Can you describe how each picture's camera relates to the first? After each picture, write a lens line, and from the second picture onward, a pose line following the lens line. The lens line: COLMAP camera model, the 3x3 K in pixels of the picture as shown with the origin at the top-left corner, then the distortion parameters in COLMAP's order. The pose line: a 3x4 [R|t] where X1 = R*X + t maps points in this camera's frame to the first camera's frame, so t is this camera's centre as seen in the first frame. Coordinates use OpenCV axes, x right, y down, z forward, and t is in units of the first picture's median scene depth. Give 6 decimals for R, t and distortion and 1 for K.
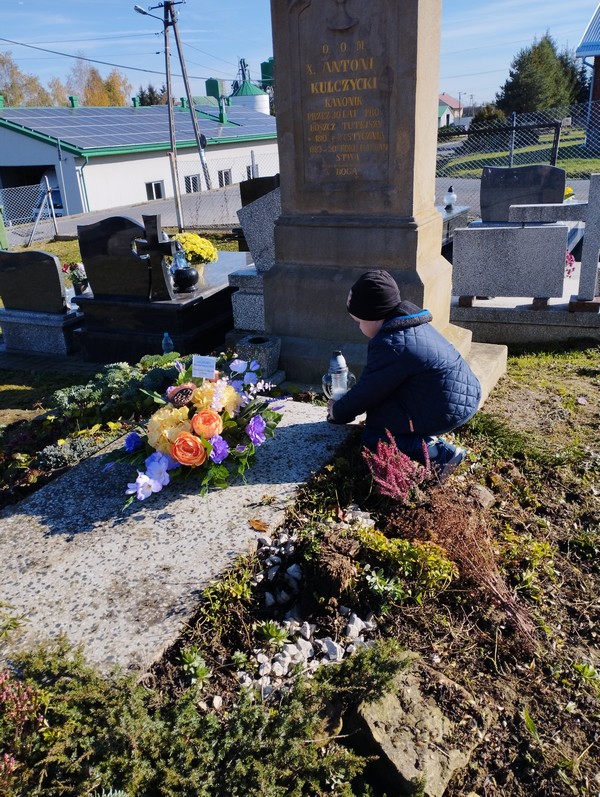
lens RADIAL K [[653.4, 0, 300.6], [0, 653.4, 407.9], [0, 0, 1]] dist [0.100482, -0.124340]
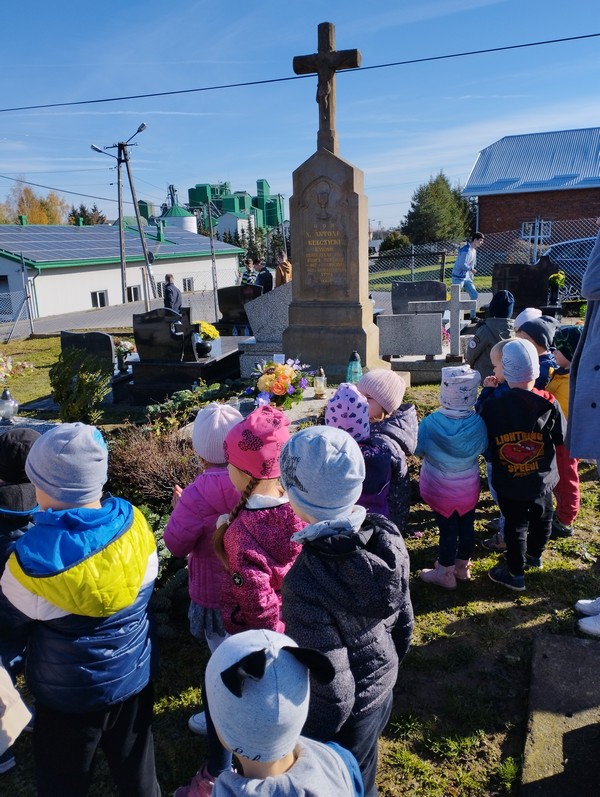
lens RADIAL K [[653.4, 0, 300.6], [0, 653.4, 407.9], [0, 0, 1]] dist [0.100482, -0.124340]
pose [[0.993309, -0.011835, 0.114876, -0.230579], [0.029792, 0.987327, -0.155880, 0.322089], [-0.111575, 0.158260, 0.981073, -0.861219]]
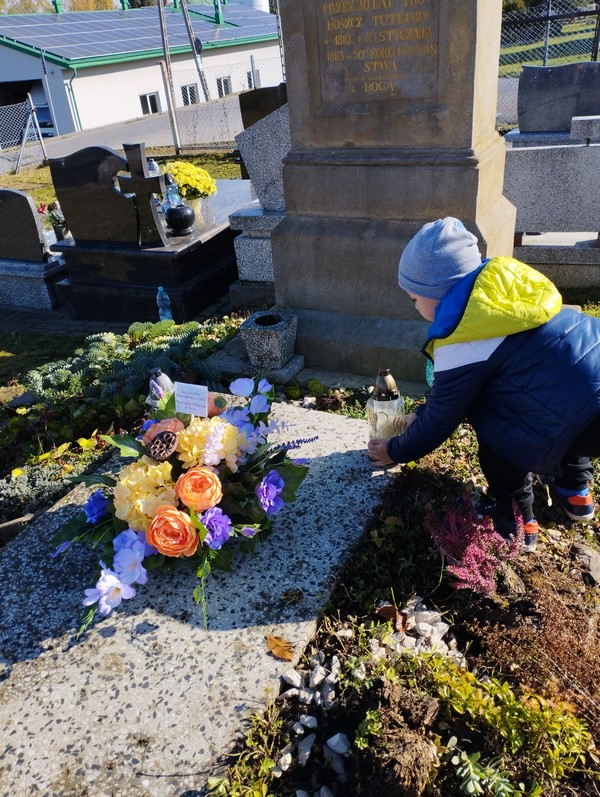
lens RADIAL K [[653.7, 0, 309.7], [0, 653.7, 405.2], [0, 0, 1]] dist [0.106558, -0.122660]
pose [[0.999390, -0.033726, -0.009115, -0.011338], [0.034557, 0.992641, 0.116055, -0.089594], [0.005134, -0.116299, 0.993201, 0.211499]]
